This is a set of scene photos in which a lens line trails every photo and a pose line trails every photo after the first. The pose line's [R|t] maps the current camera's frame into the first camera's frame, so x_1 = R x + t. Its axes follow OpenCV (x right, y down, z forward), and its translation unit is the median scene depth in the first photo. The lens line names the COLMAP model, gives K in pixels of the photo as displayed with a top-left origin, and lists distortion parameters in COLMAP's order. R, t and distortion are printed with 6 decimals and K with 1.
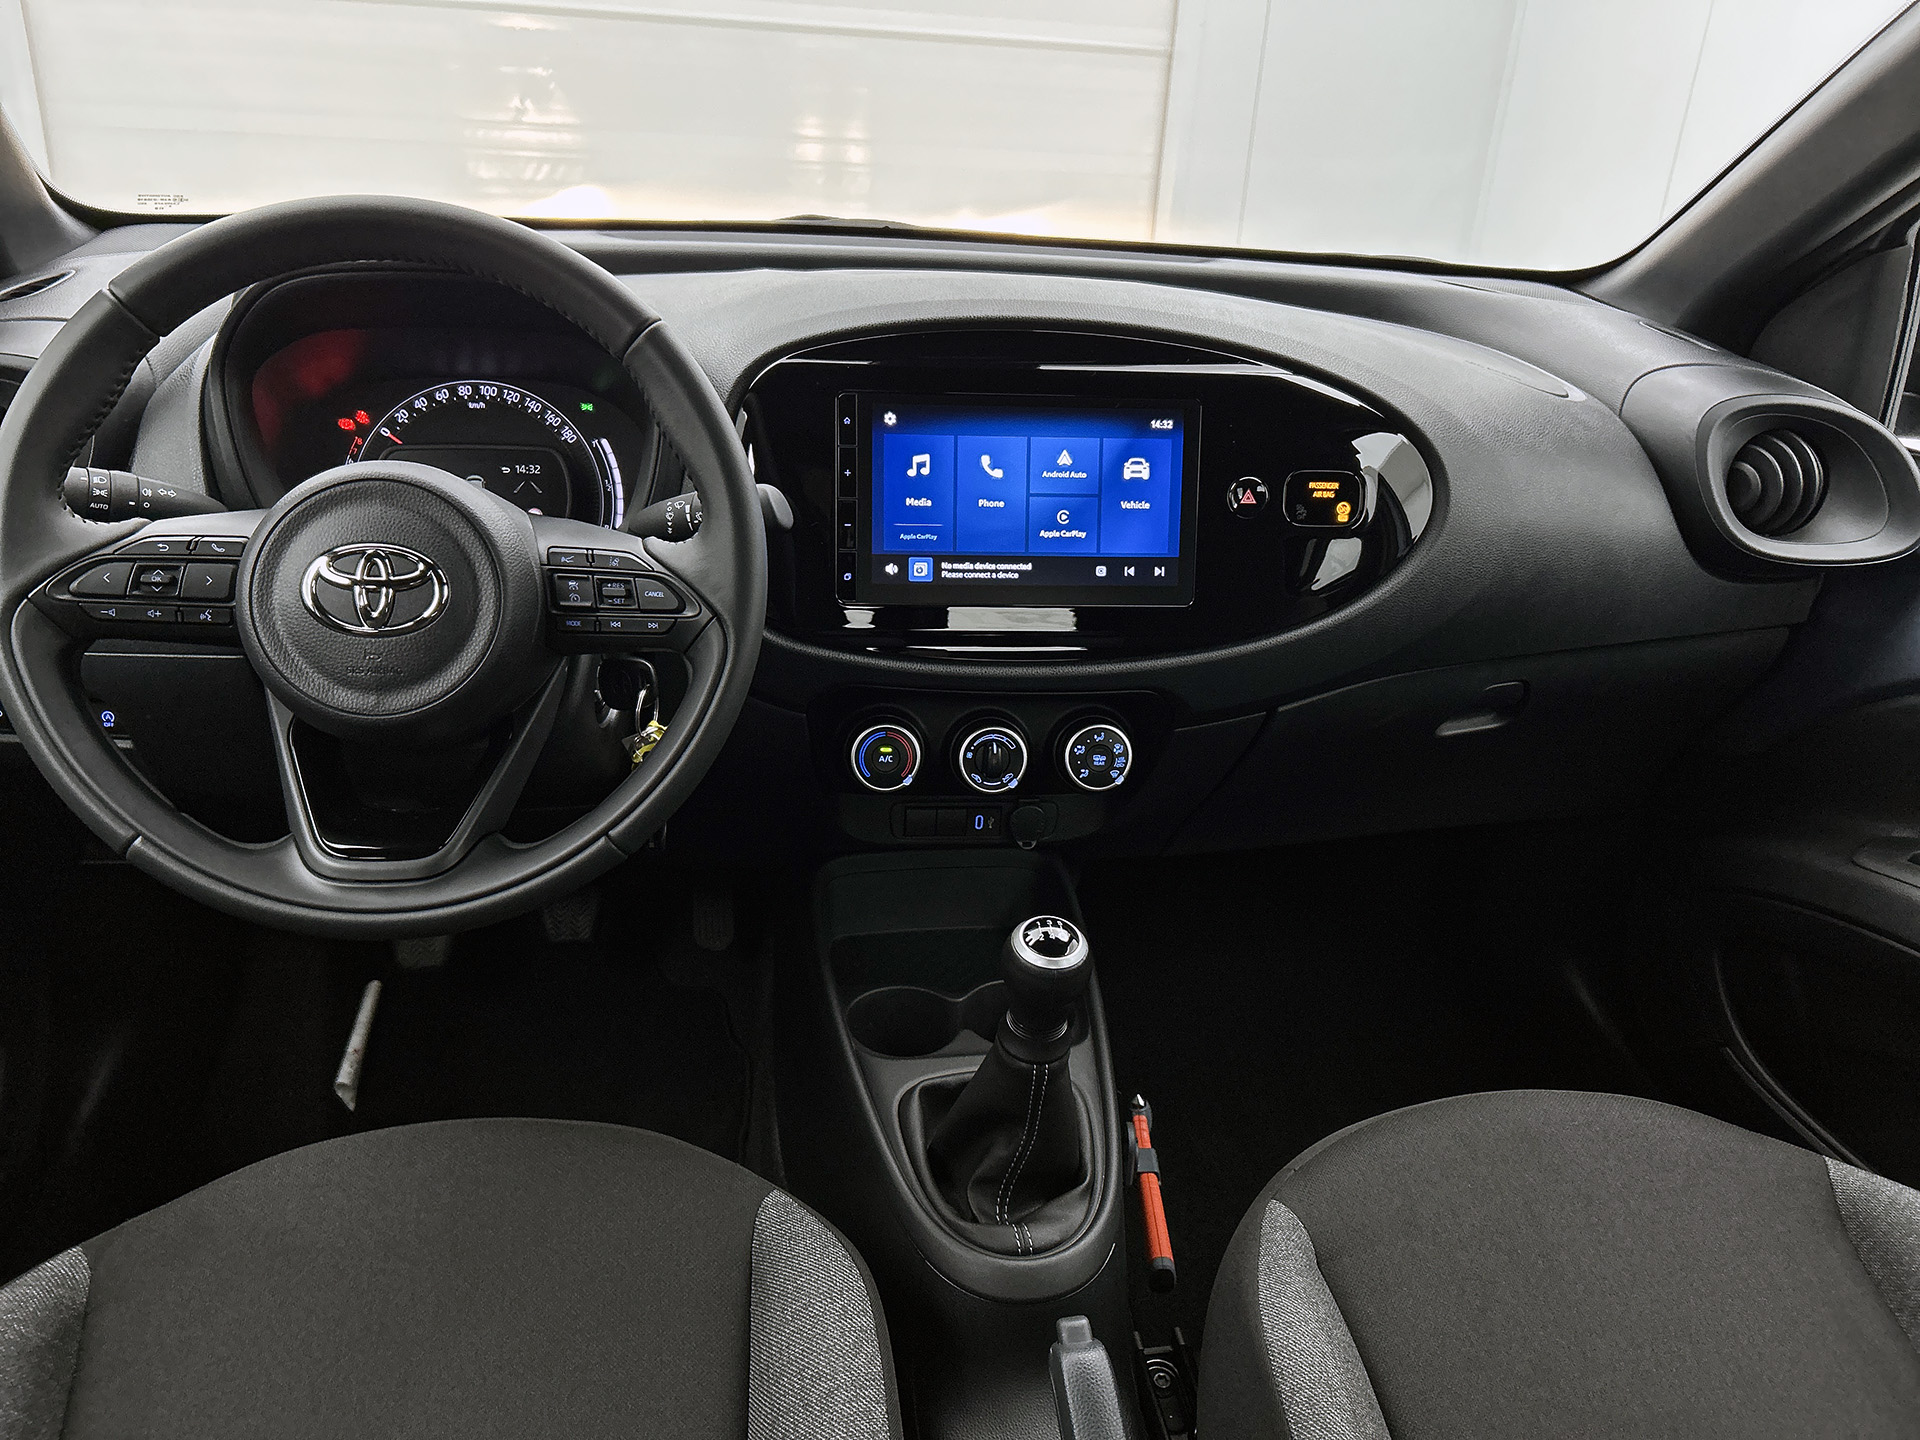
lens RADIAL K [[1383.0, 0, 974.8], [0, 1383.0, 710.1], [0, 0, 1]] dist [0.079647, -0.094292]
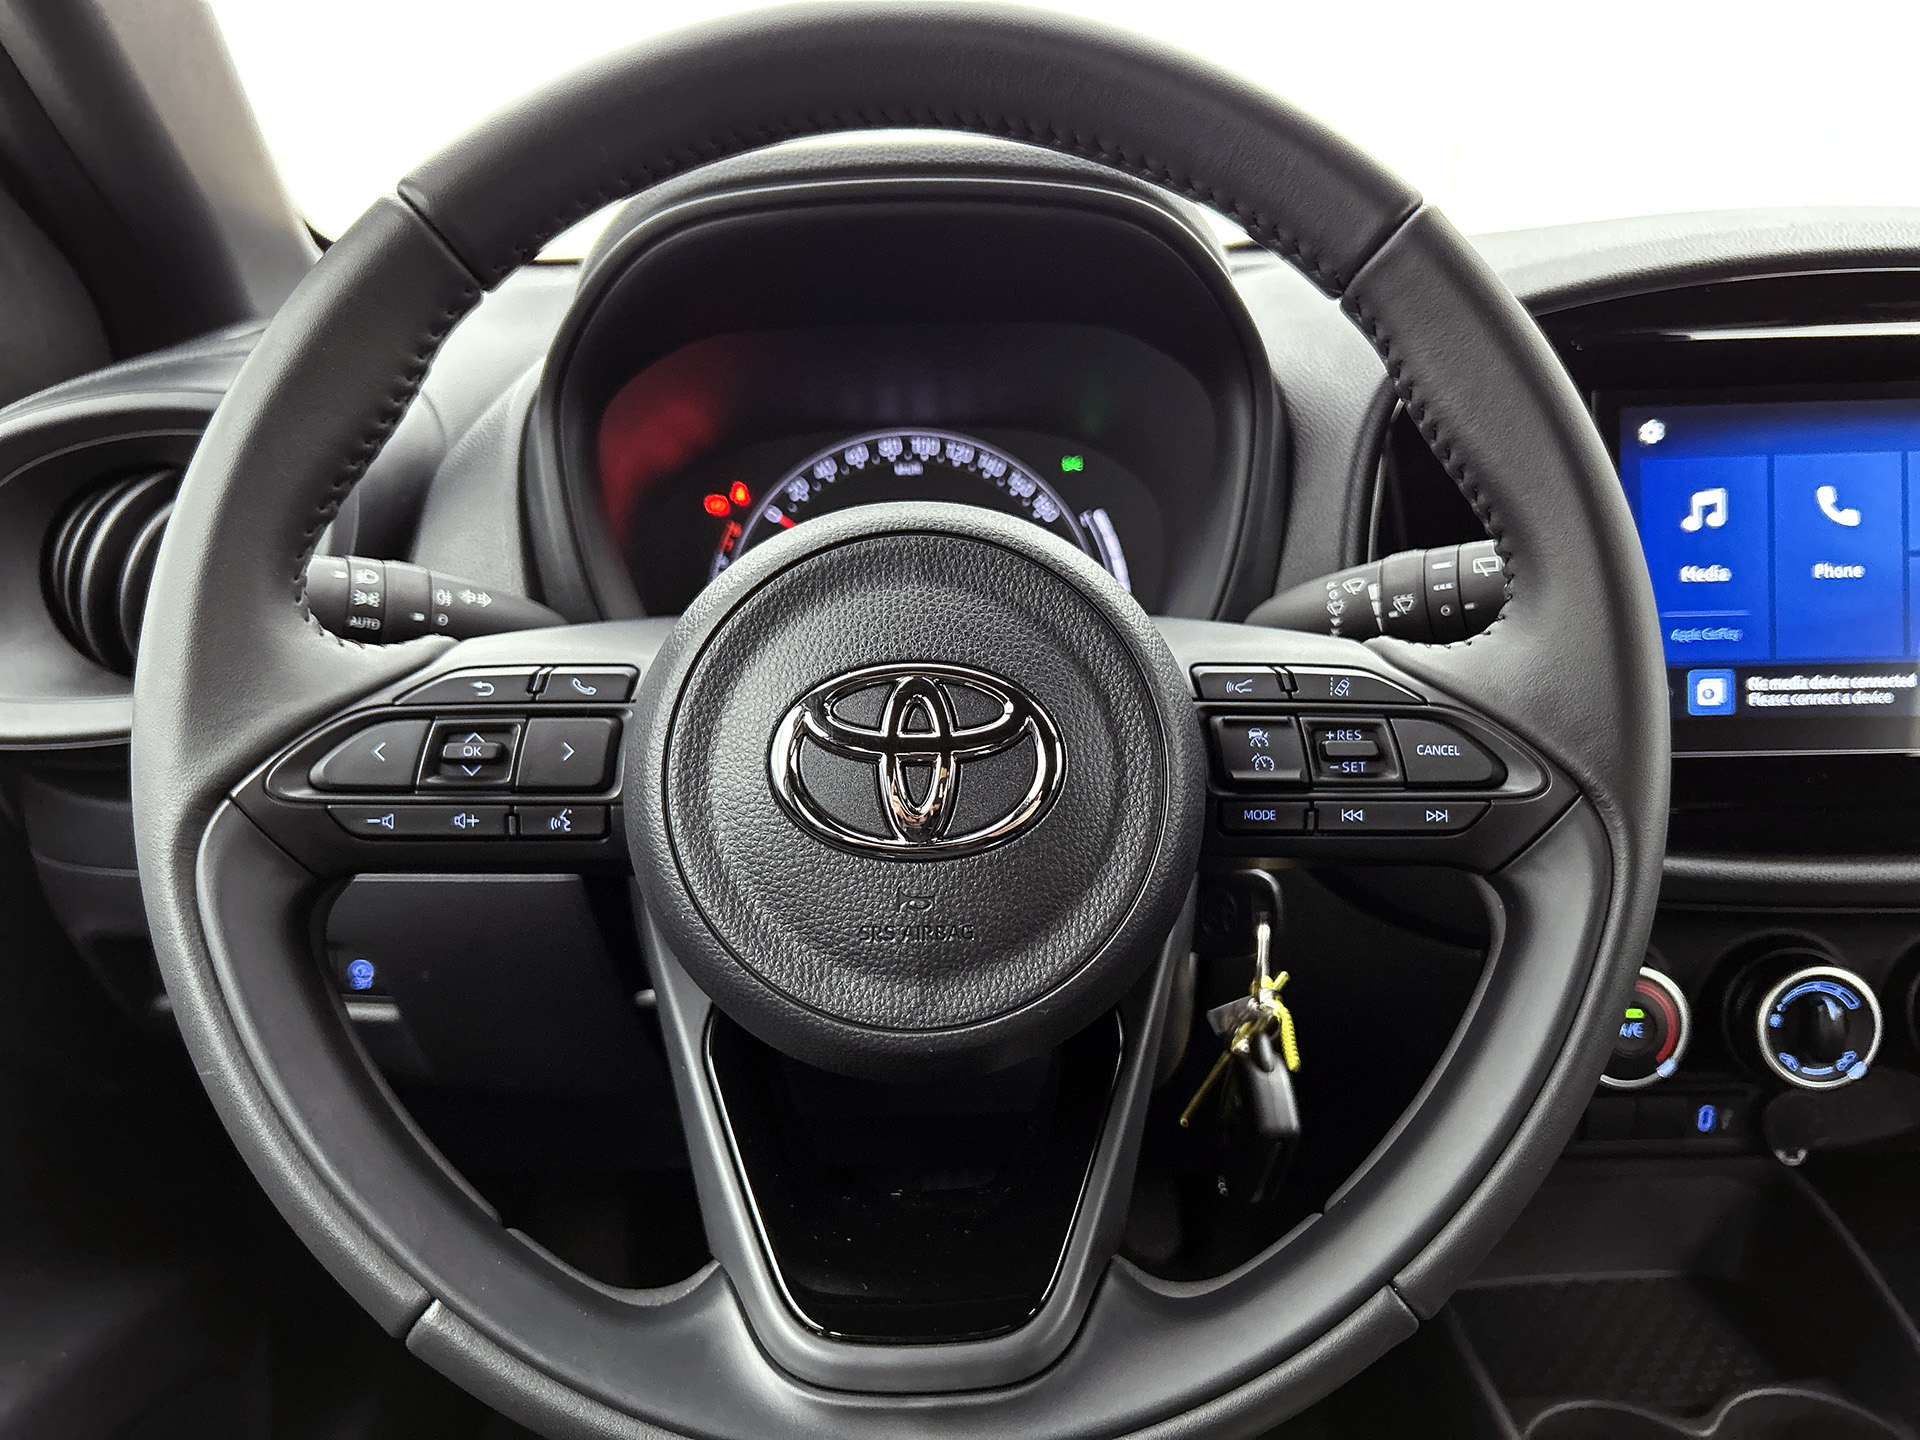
lens RADIAL K [[1428.6, 0, 1015.7], [0, 1428.6, 722.3], [0, 0, 1]] dist [0.094668, -0.139004]
pose [[0.993135, -0.033135, -0.112182, -0.252178], [0.021692, 0.994576, -0.101726, -0.036073], [0.114944, 0.098594, 0.988467, 0.387872]]
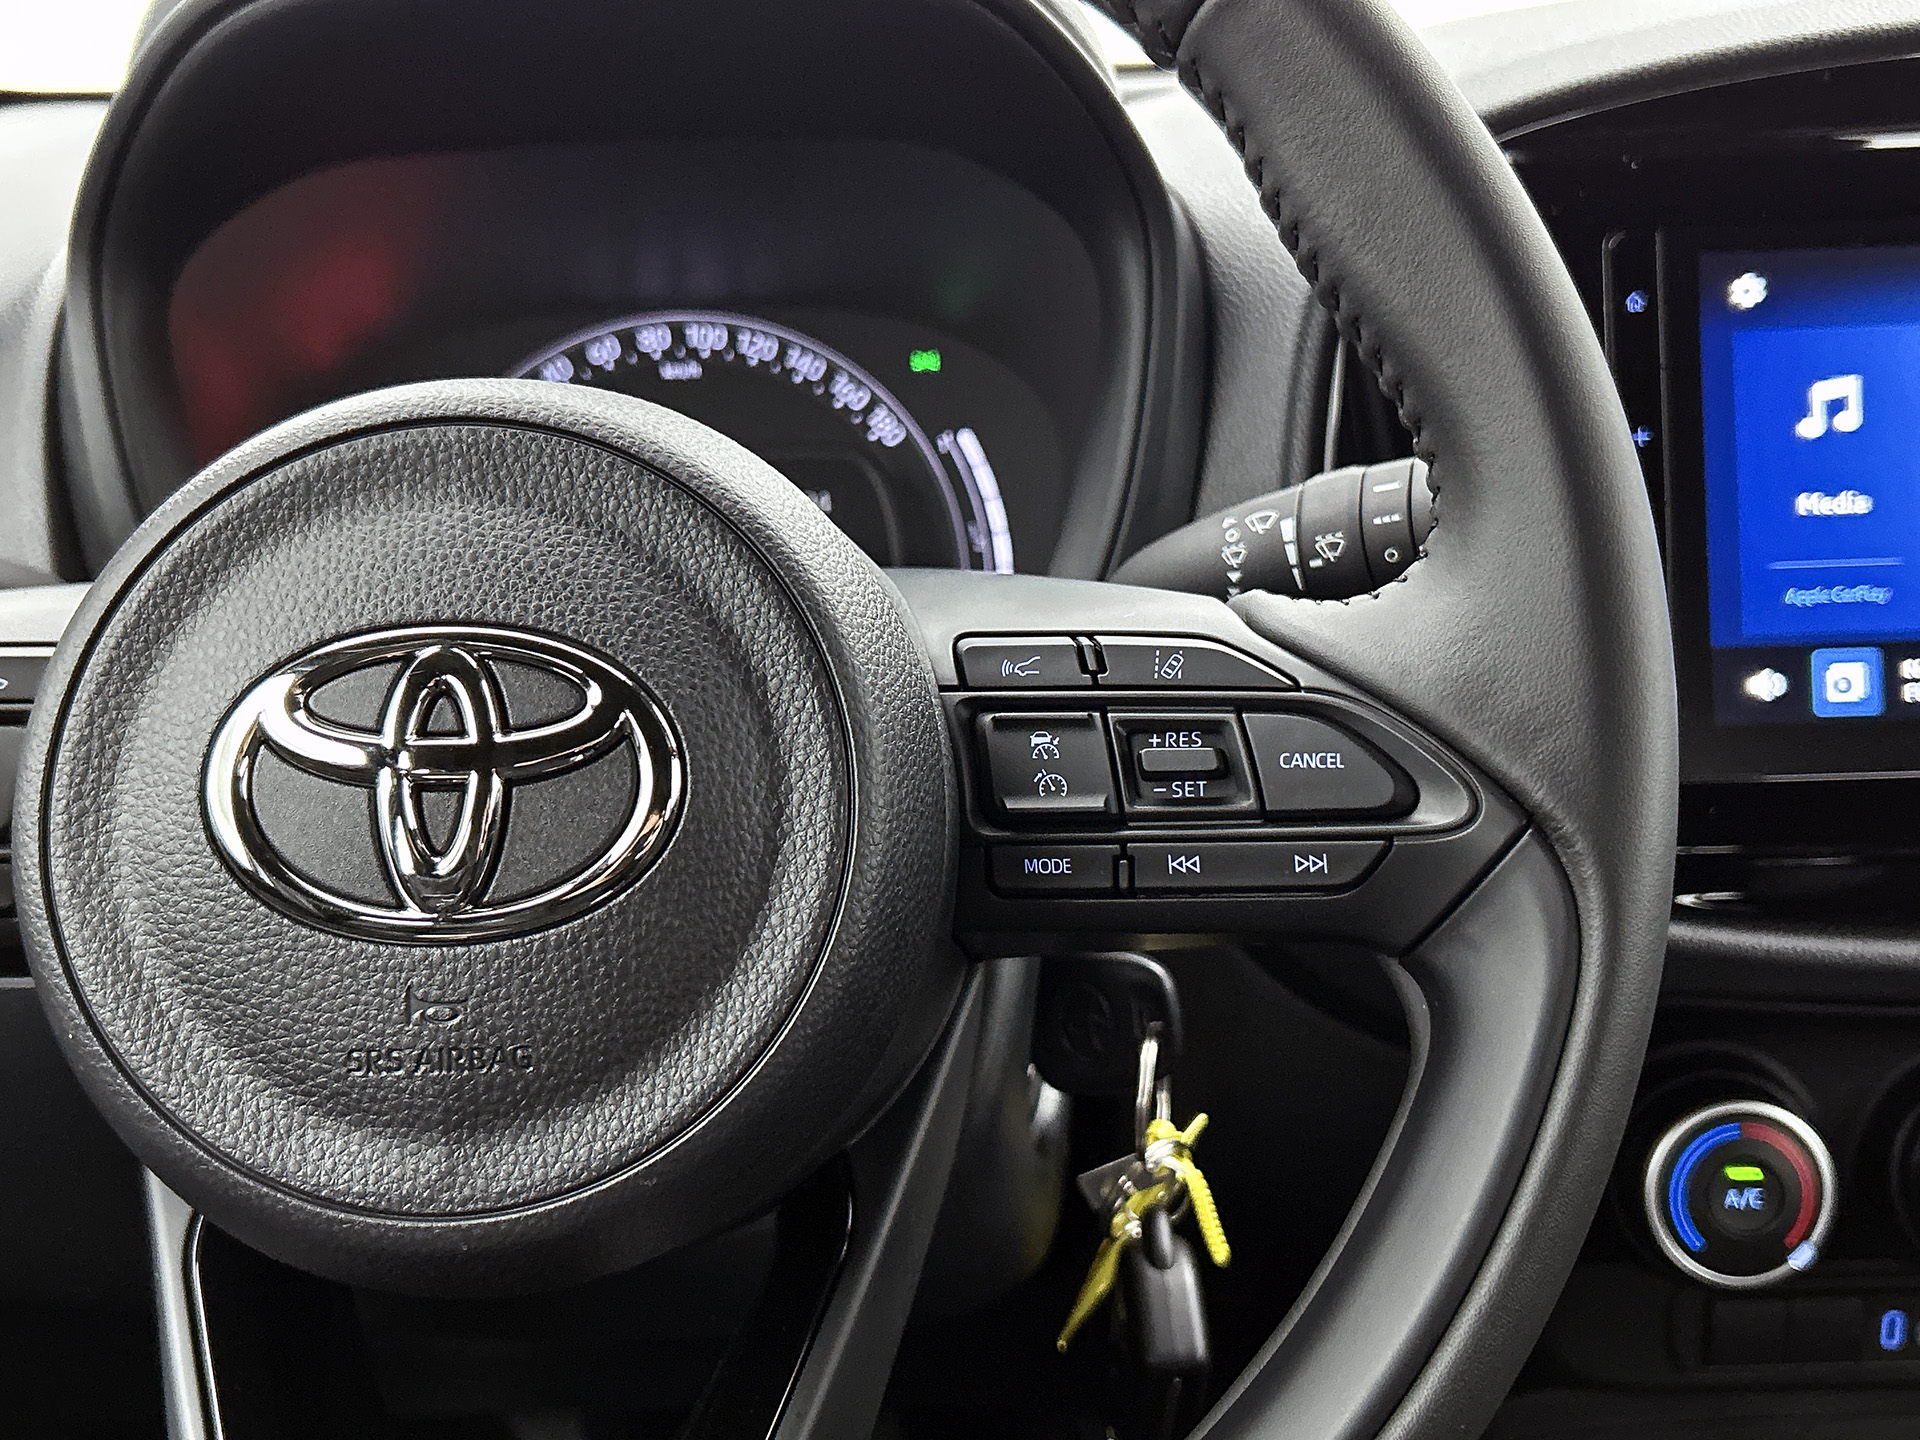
lens RADIAL K [[1987.0, 0, 1033.2], [0, 1987.0, 719.7], [0, 0, 1]] dist [0.195549, -0.525492]
pose [[0.991106, -0.046388, -0.124731, -0.186469], [0.030554, 0.991562, -0.125982, -0.030690], [0.129522, 0.121051, 0.984160, 0.440795]]
